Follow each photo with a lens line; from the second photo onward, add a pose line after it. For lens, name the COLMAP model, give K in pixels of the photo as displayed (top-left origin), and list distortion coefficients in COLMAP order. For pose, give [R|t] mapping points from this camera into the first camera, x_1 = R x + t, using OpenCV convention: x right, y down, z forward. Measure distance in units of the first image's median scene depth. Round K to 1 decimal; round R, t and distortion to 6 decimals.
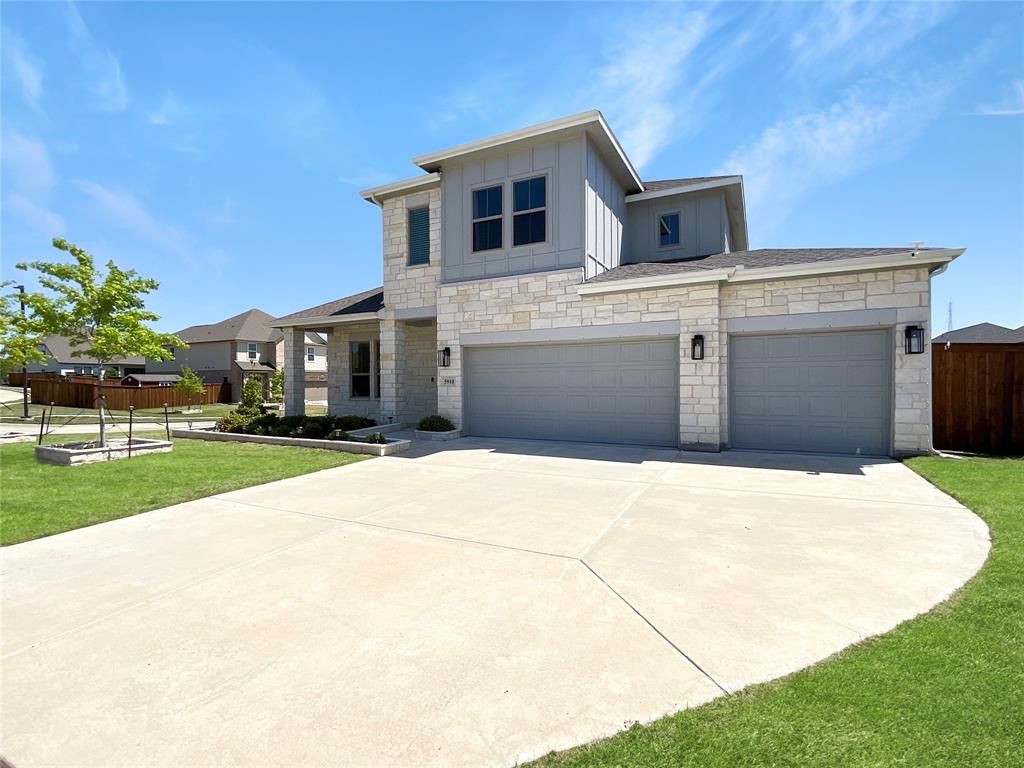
lens RADIAL K [[486.7, 0, 517.3], [0, 486.7, 386.7], [0, 0, 1]] dist [0.001516, -0.000436]
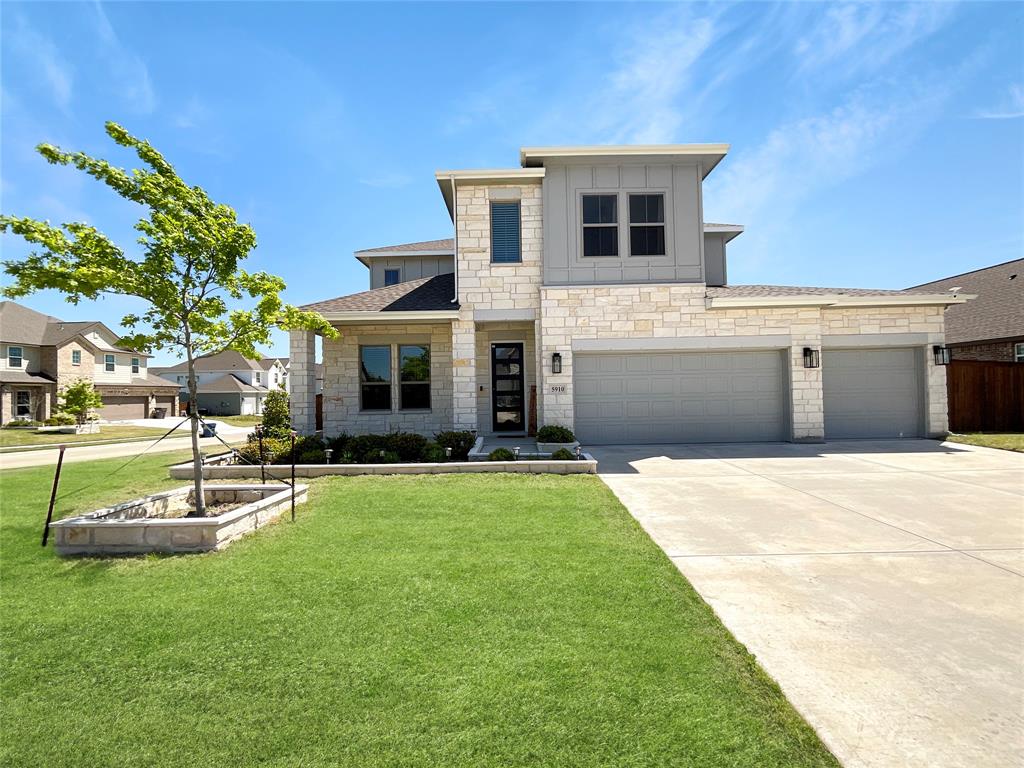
lens RADIAL K [[423.4, 0, 512.0], [0, 423.4, 384.0], [0, 0, 1]] dist [-0.002296, 0.000251]
pose [[0.891485, -0.002687, 0.453042, -0.612397], [0.017758, 0.999421, -0.029016, 0.001691], [-0.452702, 0.033912, 0.891017, 0.319594]]
